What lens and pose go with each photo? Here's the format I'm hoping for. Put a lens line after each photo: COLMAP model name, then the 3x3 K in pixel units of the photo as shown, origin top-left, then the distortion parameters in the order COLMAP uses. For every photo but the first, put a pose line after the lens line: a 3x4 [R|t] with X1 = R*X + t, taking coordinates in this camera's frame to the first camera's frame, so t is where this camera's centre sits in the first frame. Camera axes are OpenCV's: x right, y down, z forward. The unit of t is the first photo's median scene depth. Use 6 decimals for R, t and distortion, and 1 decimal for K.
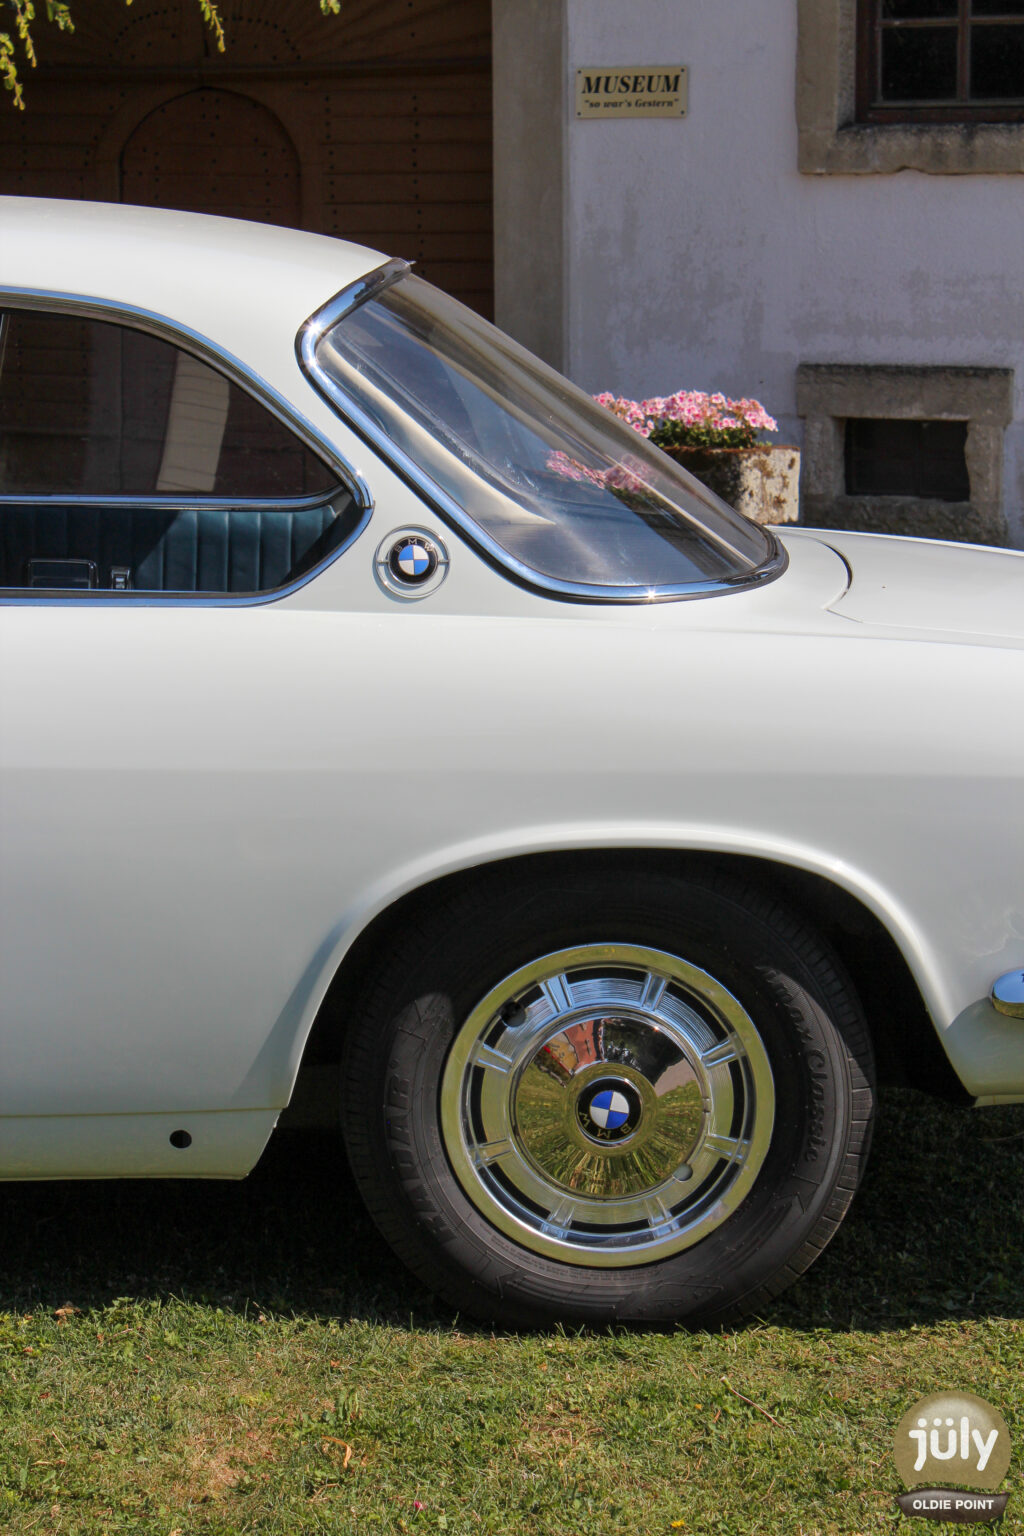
lens RADIAL K [[3678.2, 0, 501.4], [0, 3678.2, 762.7], [0, 0, 1]] dist [0.074933, 0.000000]
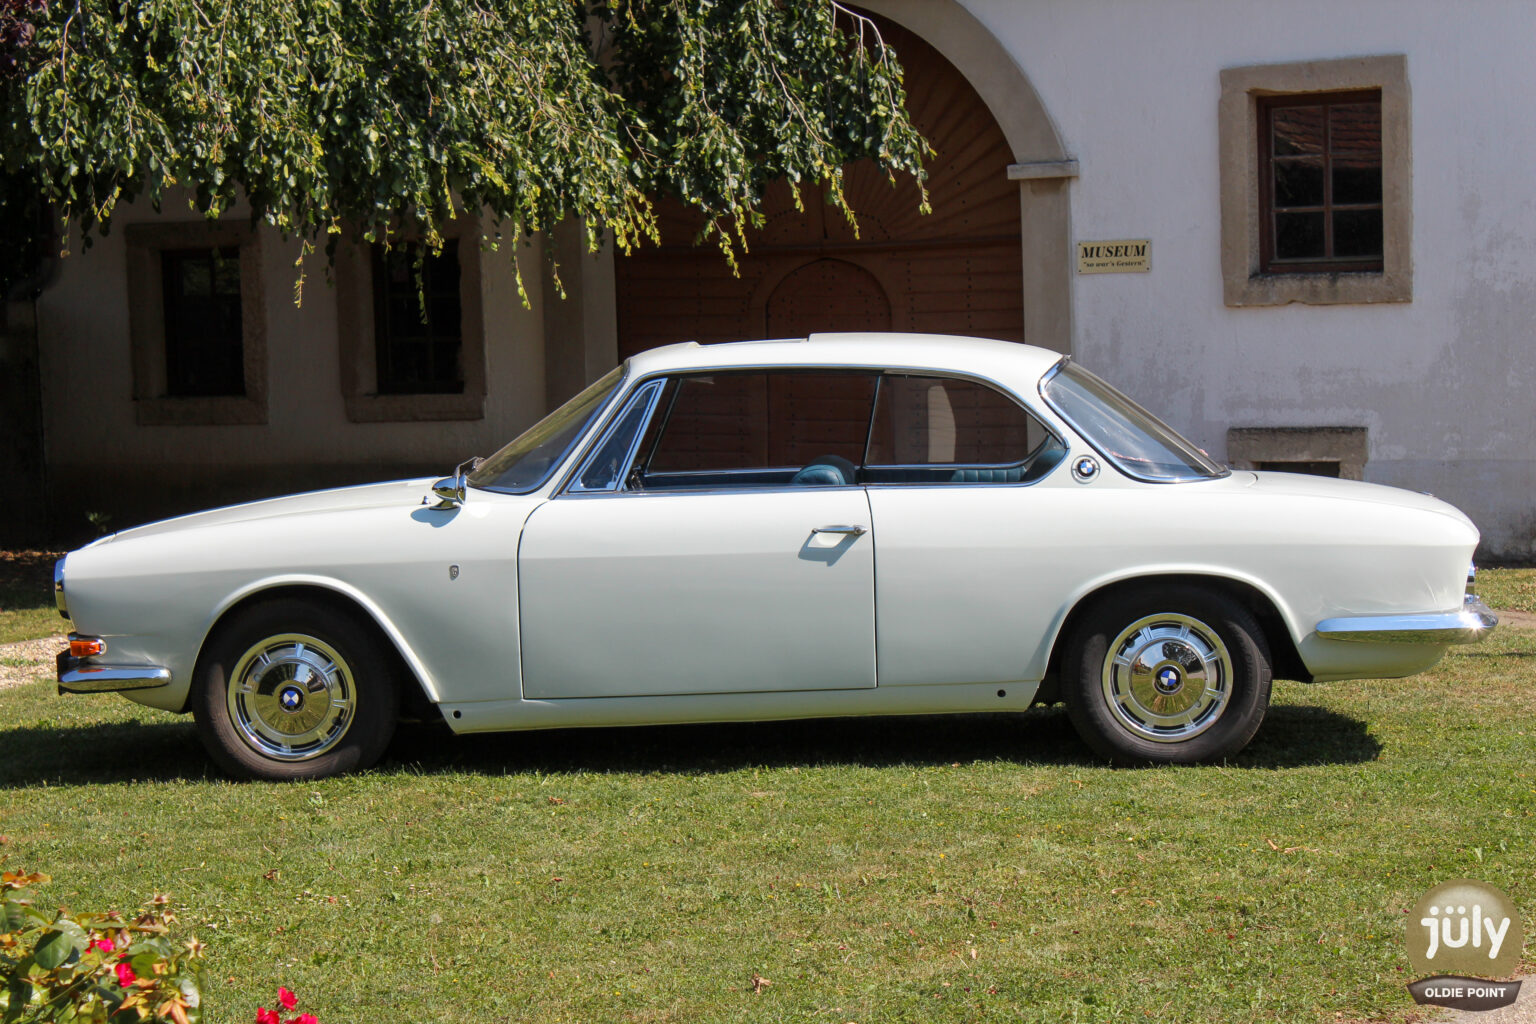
lens RADIAL K [[3678.2, 0, 777.0], [0, 3678.2, 510.6], [0, 0, 1]] dist [0.074933, 0.000000]
pose [[0.998953, -0.021598, -0.040335, -0.048023], [0.017405, 0.994678, -0.101554, 0.081699], [0.042314, 0.100746, 0.994012, -0.552428]]
